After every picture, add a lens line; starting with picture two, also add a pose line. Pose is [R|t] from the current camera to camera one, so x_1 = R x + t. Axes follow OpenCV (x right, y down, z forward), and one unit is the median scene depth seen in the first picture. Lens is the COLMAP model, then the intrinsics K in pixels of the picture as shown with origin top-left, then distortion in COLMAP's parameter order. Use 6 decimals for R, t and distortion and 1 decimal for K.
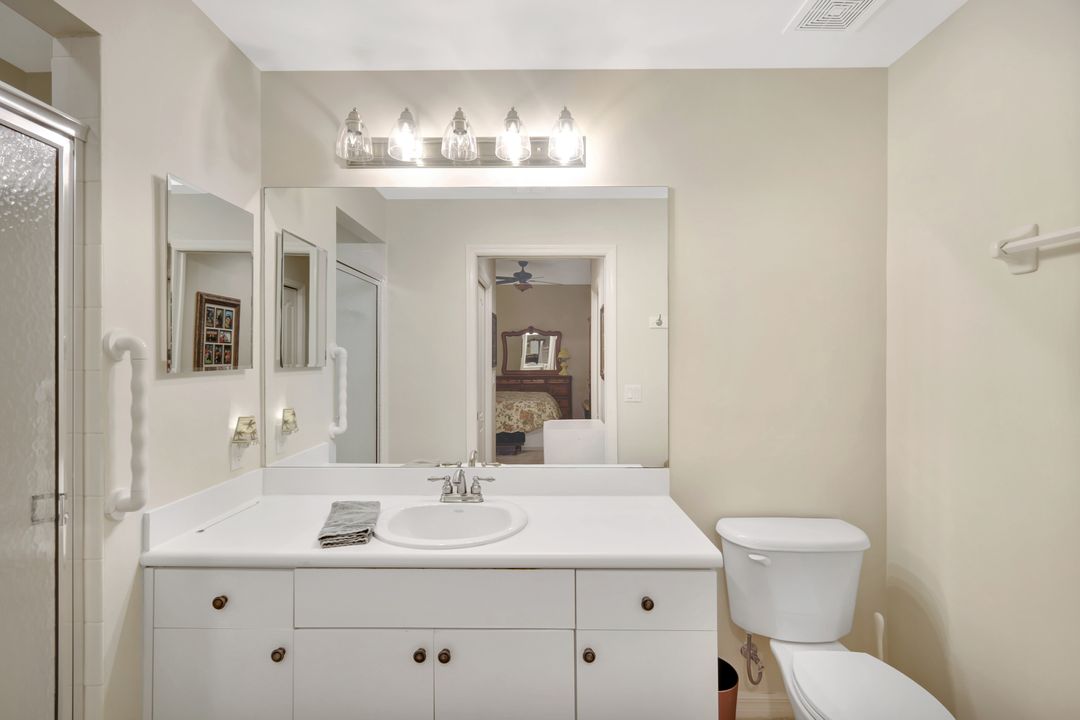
lens RADIAL K [[469.2, 0, 539.8], [0, 469.2, 358.9], [0, 0, 1]] dist [-0.000039, 0.000004]
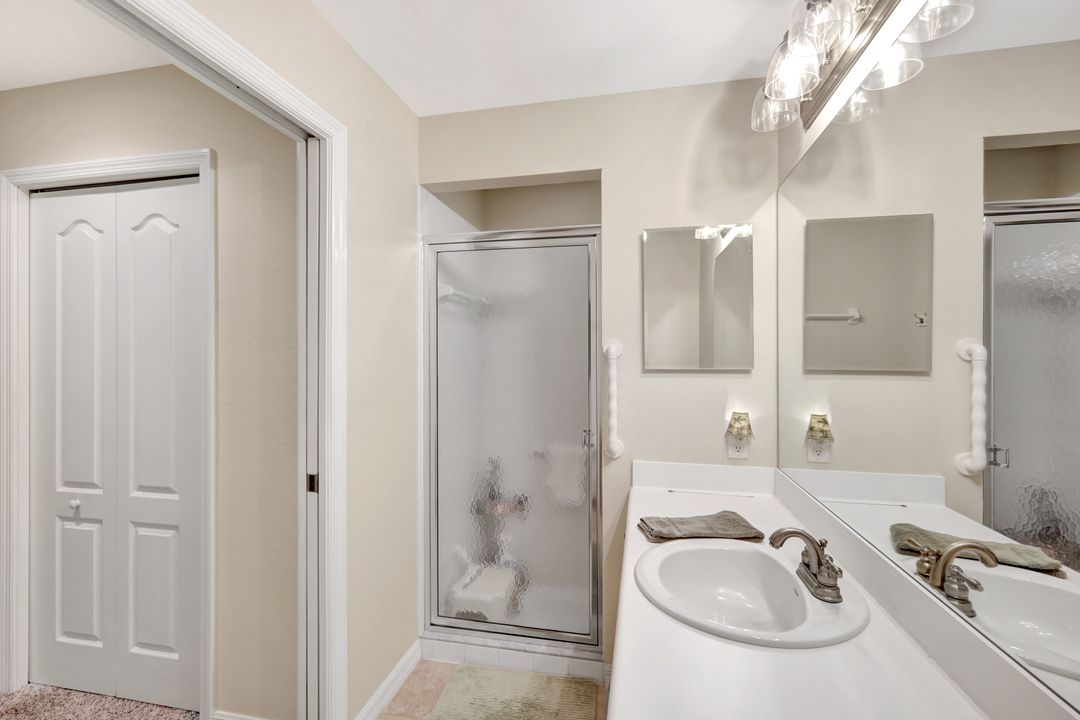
lens RADIAL K [[469.2, 0, 541.1], [0, 469.2, 359.0], [0, 0, 1]] dist [-0.000039, 0.000004]
pose [[-0.204979, -0.001394, -0.978765, 0.532474], [-0.004027, 0.999992, -0.000581, 0.002652], [0.978758, 0.003822, -0.204982, 0.779836]]
